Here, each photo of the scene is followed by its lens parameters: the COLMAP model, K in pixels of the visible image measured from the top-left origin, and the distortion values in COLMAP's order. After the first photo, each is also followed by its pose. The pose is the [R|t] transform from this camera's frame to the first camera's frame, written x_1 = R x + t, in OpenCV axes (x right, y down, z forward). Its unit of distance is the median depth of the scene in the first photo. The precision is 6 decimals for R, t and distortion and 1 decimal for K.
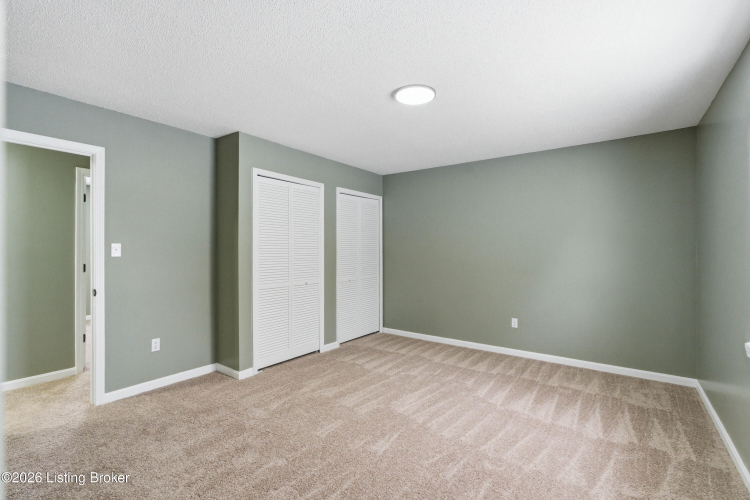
lens RADIAL K [[341.0, 0, 375.8], [0, 341.0, 249.0], [0, 0, 1]] dist [-0.000262, 0.003626]
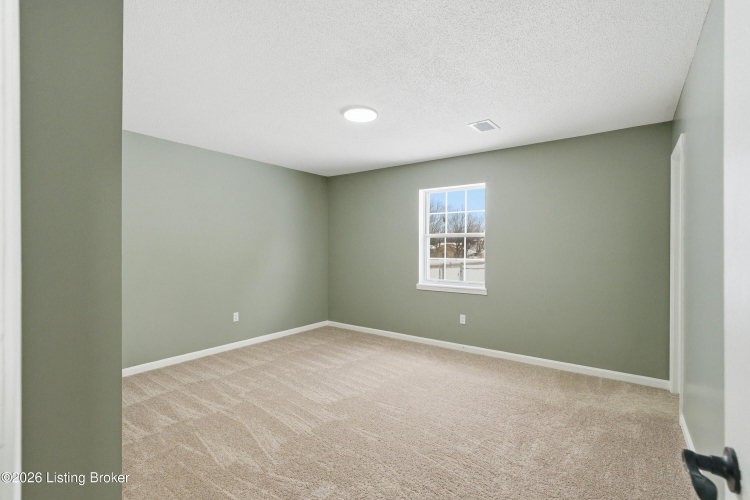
lens RADIAL K [[341.0, 0, 373.8], [0, 341.0, 252.8], [0, 0, 1]] dist [-0.000262, 0.003626]
pose [[0.020624, -0.015912, 0.999661, -0.743307], [-0.004423, 0.999862, 0.016006, 0.000435], [-0.999778, -0.004752, 0.020550, 0.657385]]
